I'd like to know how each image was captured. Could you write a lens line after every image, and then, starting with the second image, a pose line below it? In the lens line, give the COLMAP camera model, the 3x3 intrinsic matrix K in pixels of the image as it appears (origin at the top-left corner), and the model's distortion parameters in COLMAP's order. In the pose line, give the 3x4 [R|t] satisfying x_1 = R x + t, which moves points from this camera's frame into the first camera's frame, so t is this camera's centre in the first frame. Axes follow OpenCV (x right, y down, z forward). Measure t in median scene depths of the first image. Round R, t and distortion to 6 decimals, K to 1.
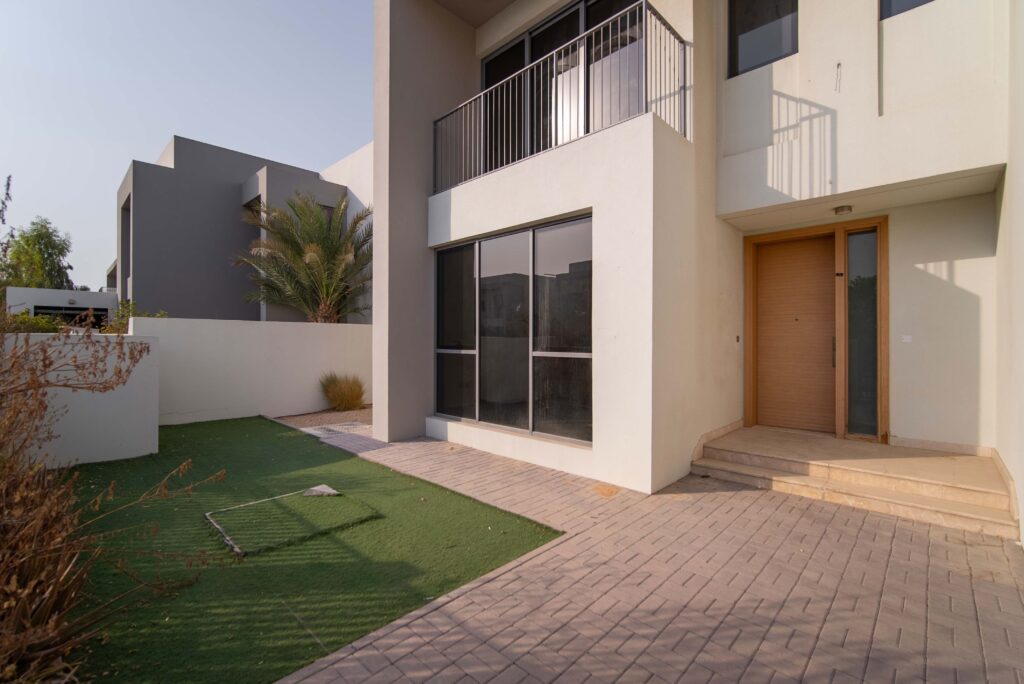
lens RADIAL K [[449.7, 0, 510.0], [0, 449.7, 338.4], [0, 0, 1]] dist [-0.007689, 0.002368]
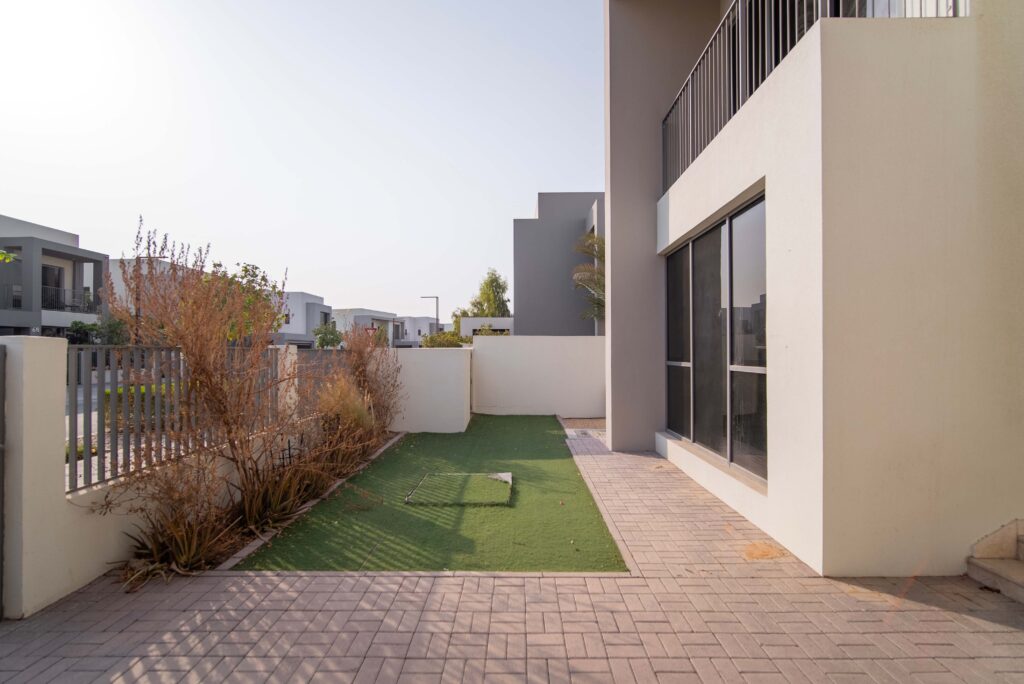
lens RADIAL K [[449.7, 0, 509.1], [0, 449.7, 348.7], [0, 0, 1]] dist [-0.007689, 0.002368]
pose [[0.684948, -0.008020, -0.728548, 0.500117], [0.007584, 0.999964, -0.003877, -0.001131], [0.728552, -0.002870, 0.684984, 0.189231]]
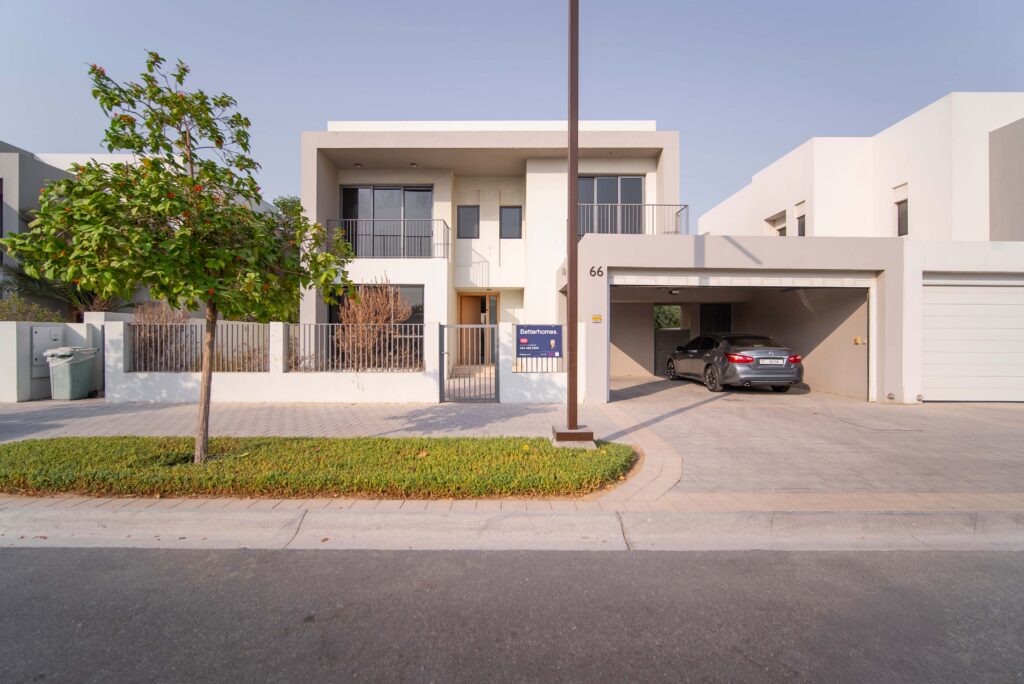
lens RADIAL K [[722.9, 0, 511.6], [0, 722.9, 344.7], [0, 0, 1]] dist [-0.040831, -0.001016]
pose [[0.711220, 0.004130, 0.702958, -3.461103], [-0.008615, 0.999959, 0.002841, 0.094307], [-0.702917, -0.008076, 0.711226, -3.474115]]
